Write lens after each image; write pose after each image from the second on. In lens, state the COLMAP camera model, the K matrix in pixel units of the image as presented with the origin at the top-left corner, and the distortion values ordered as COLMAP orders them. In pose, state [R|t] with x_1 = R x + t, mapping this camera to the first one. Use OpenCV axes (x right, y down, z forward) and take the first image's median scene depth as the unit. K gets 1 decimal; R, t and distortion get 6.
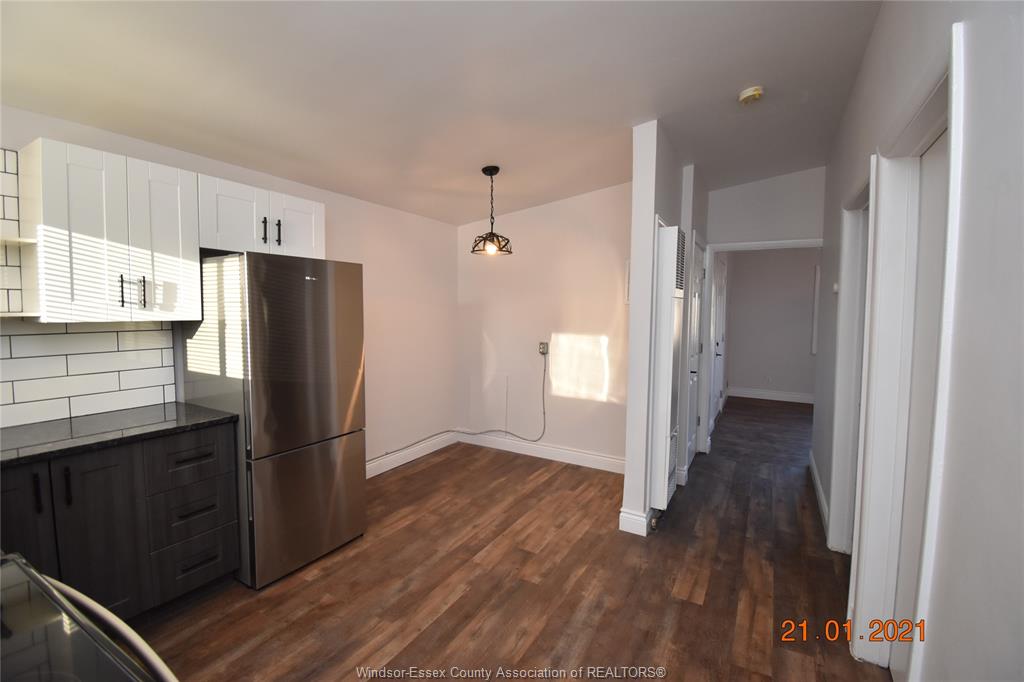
lens RADIAL K [[449.7, 0, 515.7], [0, 449.7, 340.4], [0, 0, 1]] dist [0.016949, -0.023994]
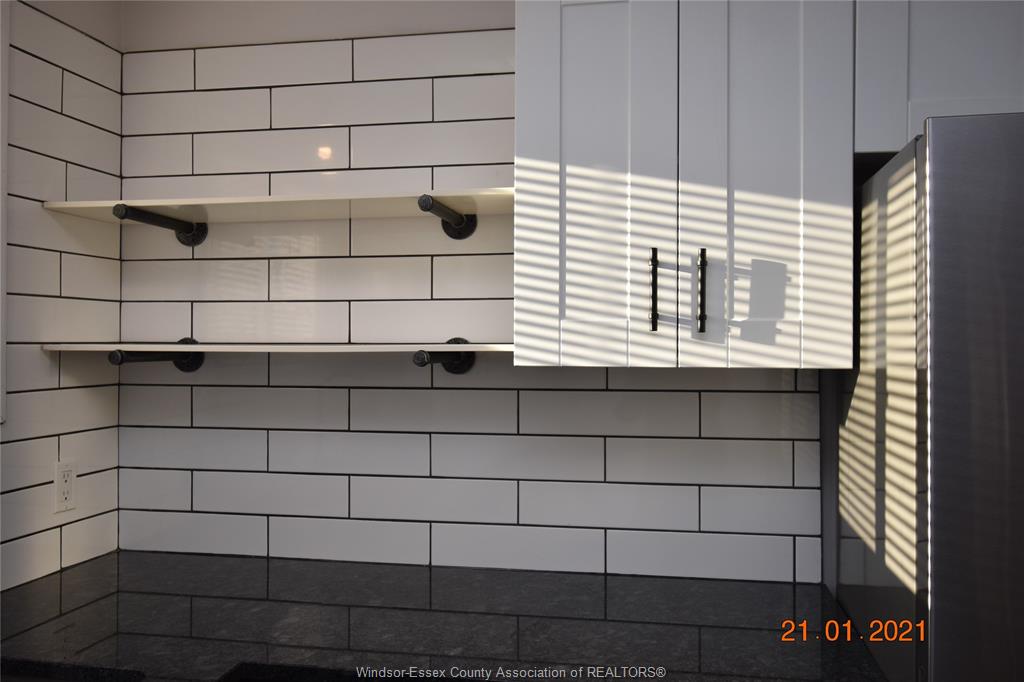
lens RADIAL K [[850.0, 0, 512.0], [0, 850.0, 341.0], [0, 0, 1]] dist [-0.006743, -0.001900]
pose [[0.325789, -0.005748, -0.945425, -0.184247], [-0.063113, 0.997619, -0.027813, -0.032167], [0.943334, 0.068730, 0.324651, 0.556341]]
